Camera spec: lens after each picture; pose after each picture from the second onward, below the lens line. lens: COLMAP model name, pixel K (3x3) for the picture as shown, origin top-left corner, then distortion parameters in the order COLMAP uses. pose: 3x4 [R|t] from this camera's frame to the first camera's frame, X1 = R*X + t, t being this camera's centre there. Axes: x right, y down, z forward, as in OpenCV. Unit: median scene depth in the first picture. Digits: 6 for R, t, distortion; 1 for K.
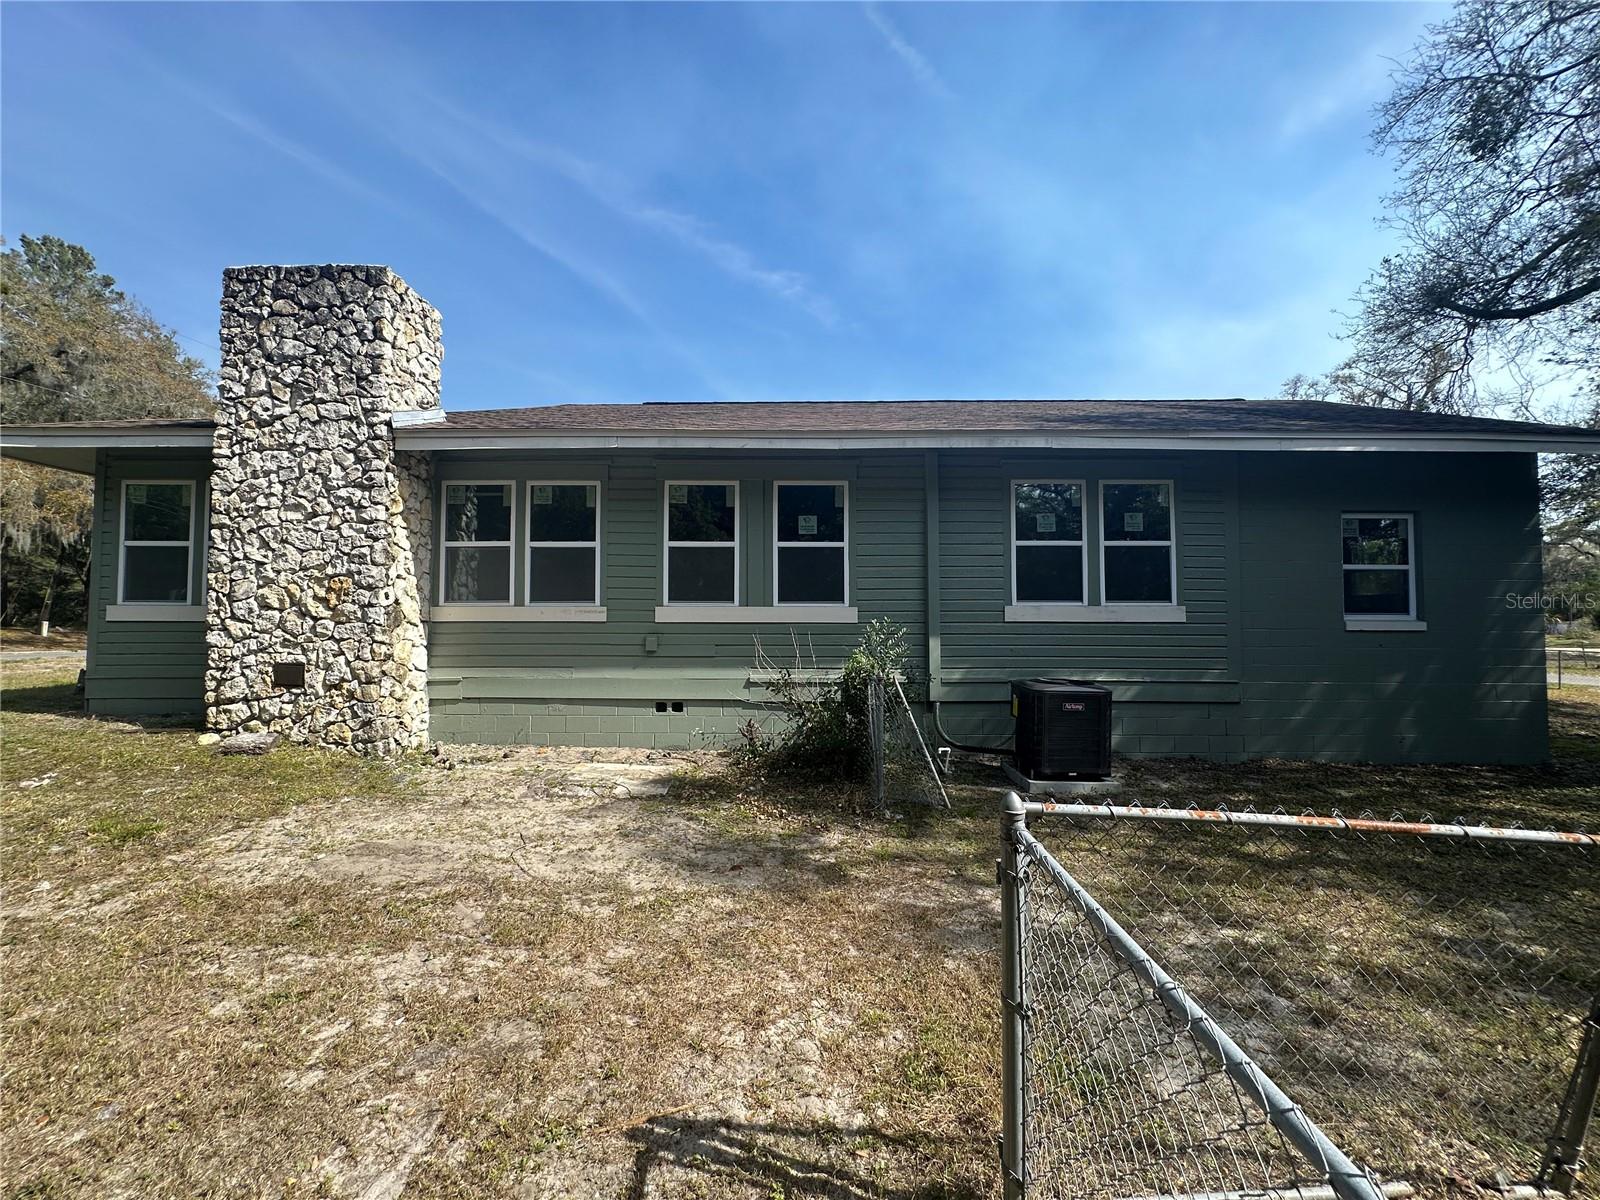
lens RADIAL K [[642.4, 0, 800.0], [0, 642.4, 597.4], [0, 0, 1]] dist [-0.003822, -0.000167]
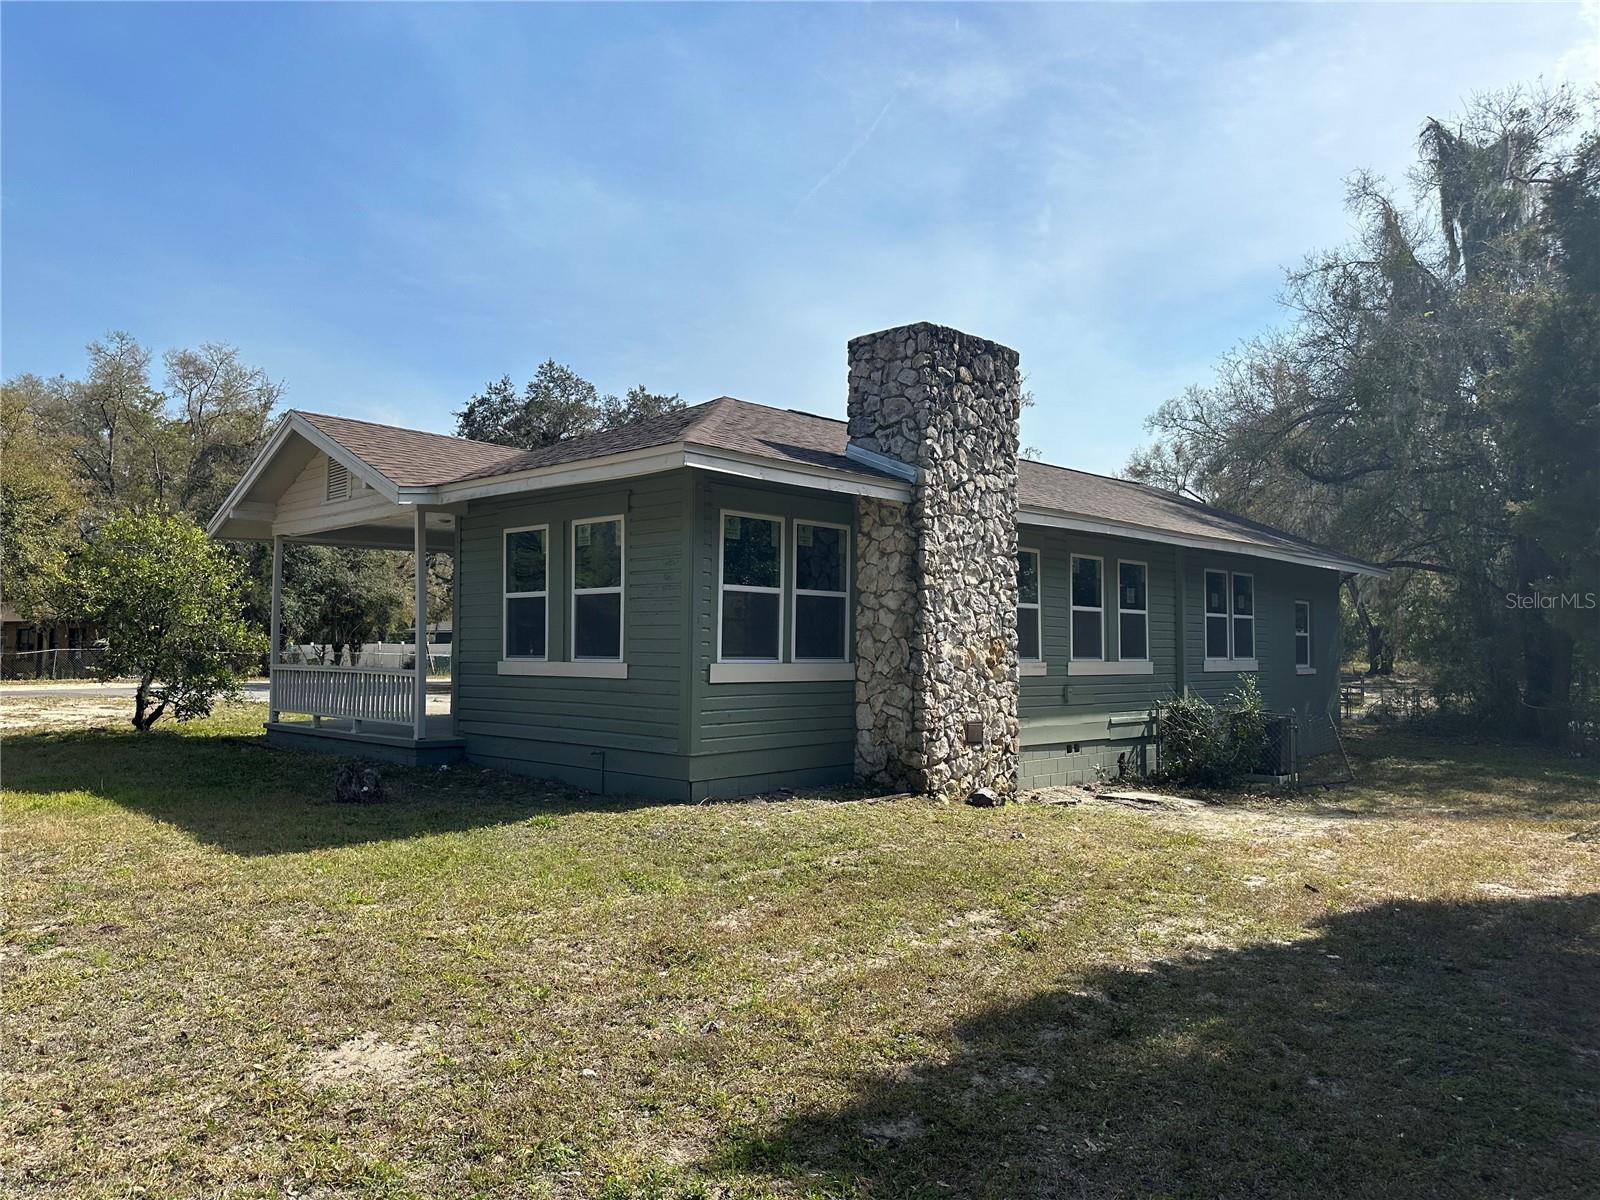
lens RADIAL K [[1123.4, 0, 804.8], [0, 1123.4, 604.3], [0, 0, 1]] dist [0.052007, -0.000232]
pose [[0.693881, 0.031560, 0.719397, -2.287843], [-0.033533, 0.999371, -0.011499, -0.057618], [-0.719308, -0.016145, 0.694504, -0.075429]]
